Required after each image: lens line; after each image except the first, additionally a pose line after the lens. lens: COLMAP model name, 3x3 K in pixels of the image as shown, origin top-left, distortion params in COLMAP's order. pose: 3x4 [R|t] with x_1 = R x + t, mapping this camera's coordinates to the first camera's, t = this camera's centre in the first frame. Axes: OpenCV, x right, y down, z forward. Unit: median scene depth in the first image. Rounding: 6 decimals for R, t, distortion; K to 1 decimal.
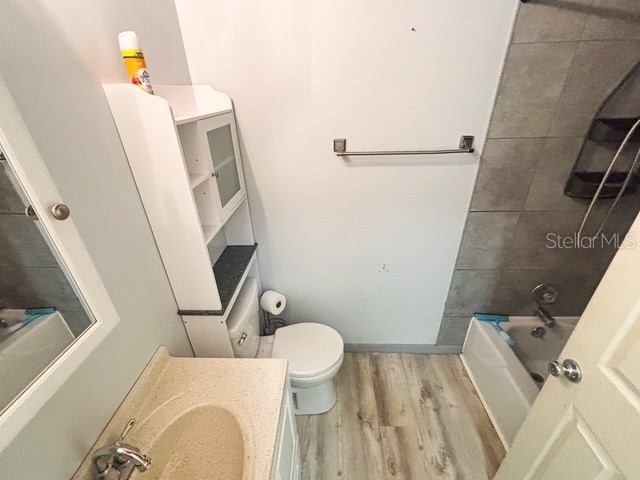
lens RADIAL K [[282.2, 0, 319.3], [0, 282.2, 239.6], [0, 0, 1]] dist [0.003645, -0.001157]
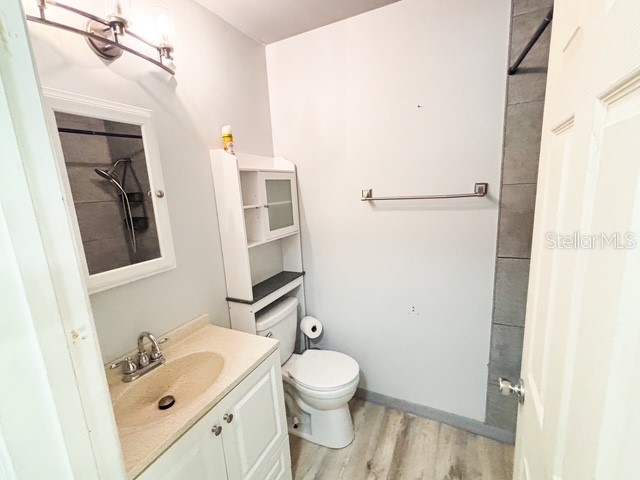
lens RADIAL K [[282.2, 0, 321.6], [0, 282.2, 241.6], [0, 0, 1]] dist [0.003645, -0.001157]
pose [[0.910340, 0.055011, -0.410189, 0.407084], [-0.169719, 0.953576, -0.248774, 0.212852], [0.377461, 0.296086, 0.877415, -0.114067]]
